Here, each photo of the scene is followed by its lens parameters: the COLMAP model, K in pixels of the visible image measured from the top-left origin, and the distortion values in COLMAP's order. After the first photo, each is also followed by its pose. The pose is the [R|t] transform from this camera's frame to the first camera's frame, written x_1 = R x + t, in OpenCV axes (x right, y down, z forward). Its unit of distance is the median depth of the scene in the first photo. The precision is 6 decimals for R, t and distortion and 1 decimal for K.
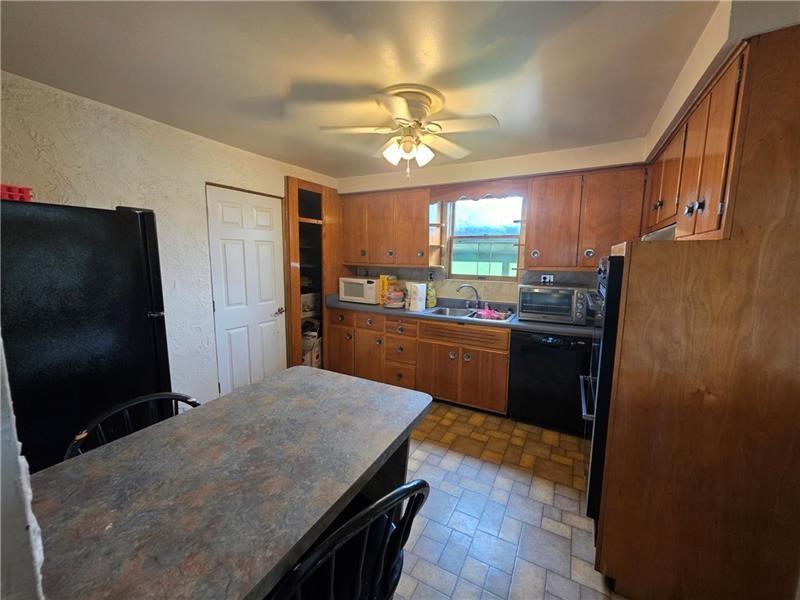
lens RADIAL K [[321.8, 0, 400.6], [0, 321.8, 297.3], [0, 0, 1]] dist [0.002101, -0.000395]
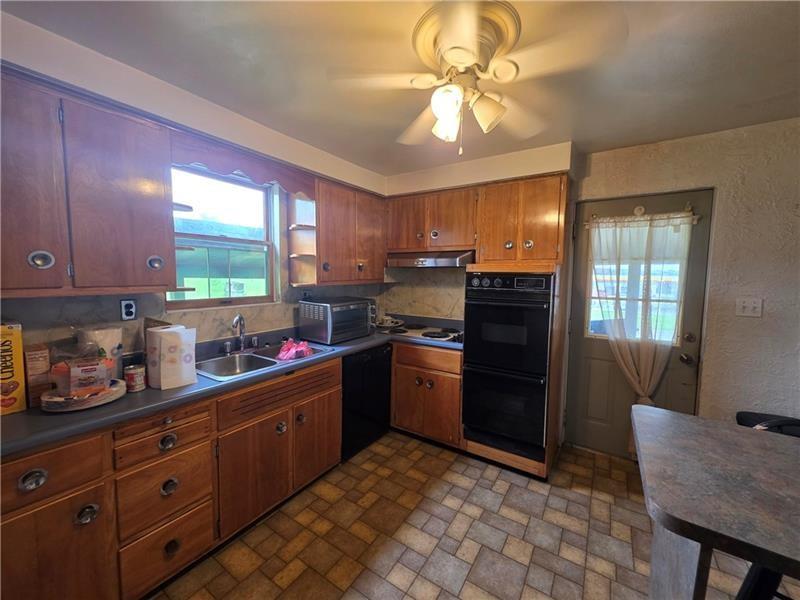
lens RADIAL K [[321.8, 0, 400.3], [0, 321.8, 299.4], [0, 0, 1]] dist [0.002101, -0.000395]
pose [[0.074983, -0.092382, 0.992896, -0.466342], [0.117146, 0.989621, 0.083231, -0.101161], [-0.990280, 0.110073, 0.085027, 0.775401]]
